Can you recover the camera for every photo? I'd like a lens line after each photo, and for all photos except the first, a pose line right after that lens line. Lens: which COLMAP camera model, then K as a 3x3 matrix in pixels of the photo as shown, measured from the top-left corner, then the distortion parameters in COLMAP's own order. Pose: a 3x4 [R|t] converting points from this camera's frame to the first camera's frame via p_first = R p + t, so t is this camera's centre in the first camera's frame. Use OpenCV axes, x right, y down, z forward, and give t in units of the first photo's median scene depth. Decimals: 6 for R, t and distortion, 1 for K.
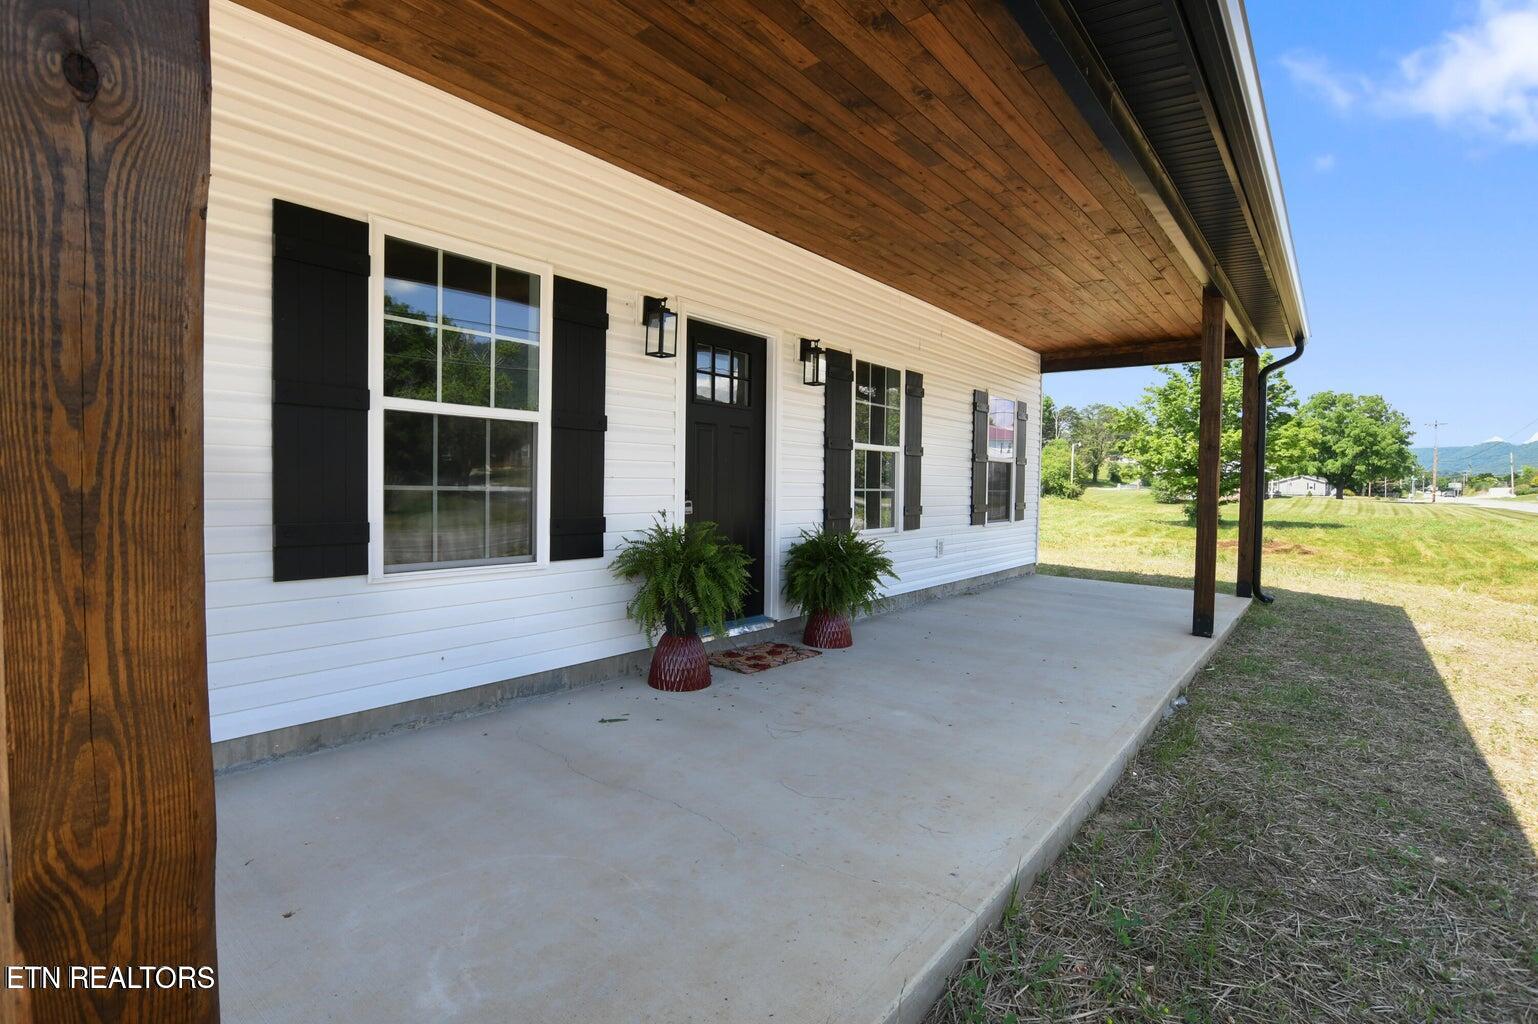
lens RADIAL K [[741.2, 0, 769.0], [0, 741.2, 512.0], [0, 0, 1]] dist [-0.032105, 0.000071]
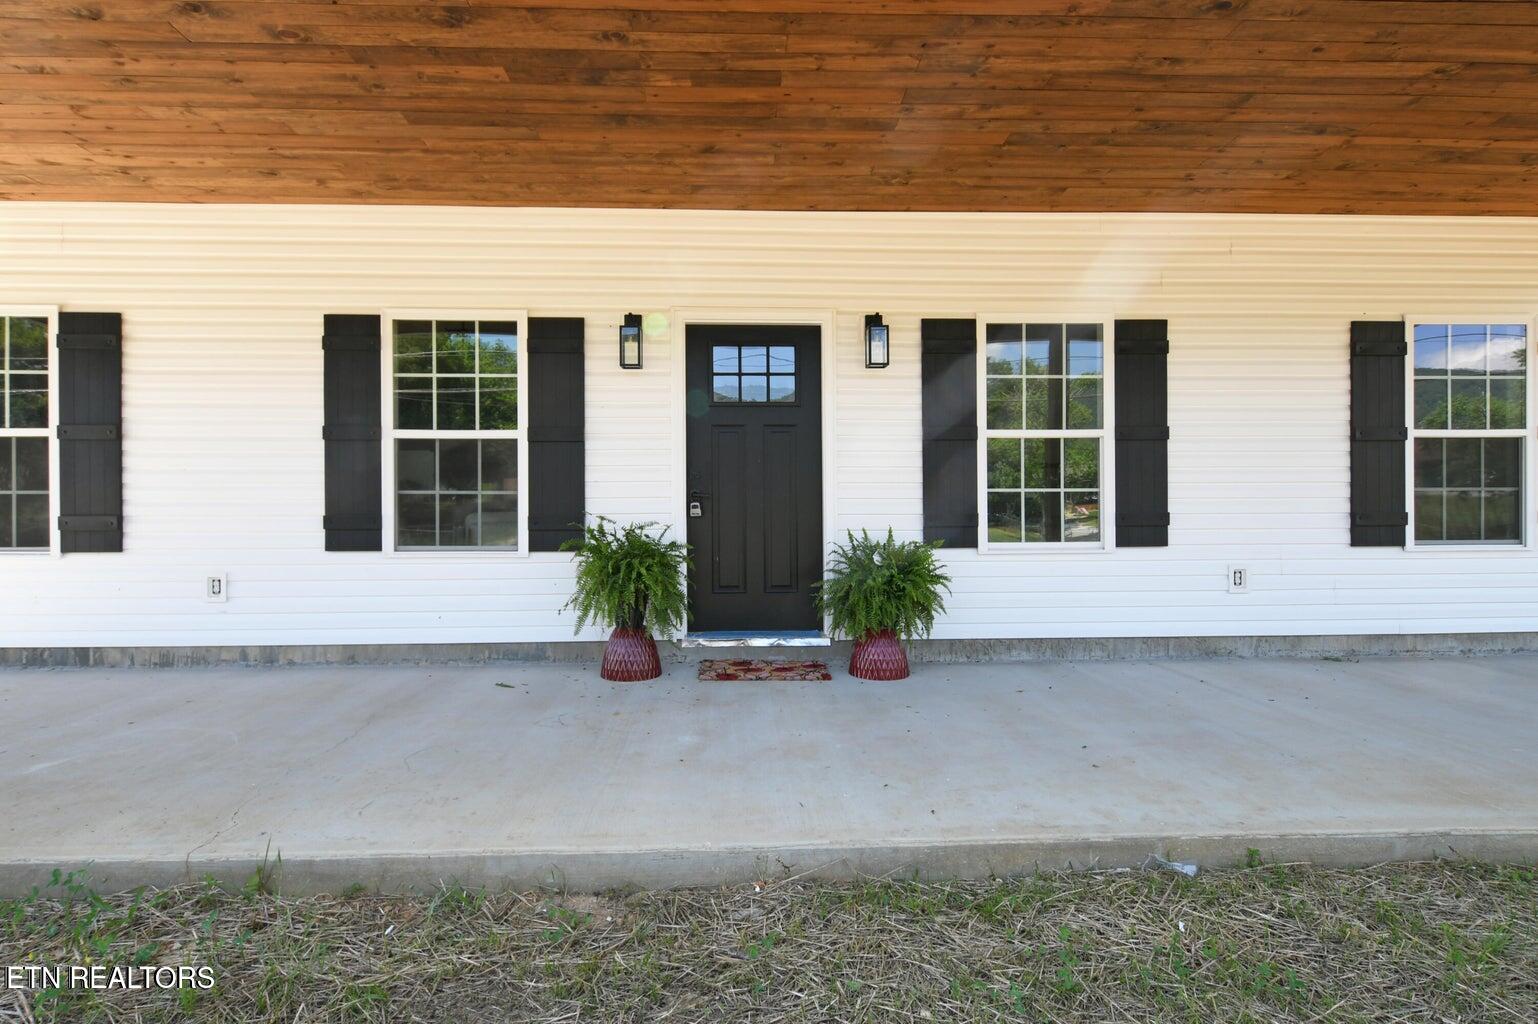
lens RADIAL K [[758.0, 0, 769.0], [0, 758.0, 512.0], [0, 0, 1]] dist [0.005617, 0.000421]
pose [[0.645079, -0.014899, -0.763970, 0.910373], [-0.016006, 0.999327, -0.033004, 0.036740], [0.763948, 0.033518, 0.644407, 0.493452]]
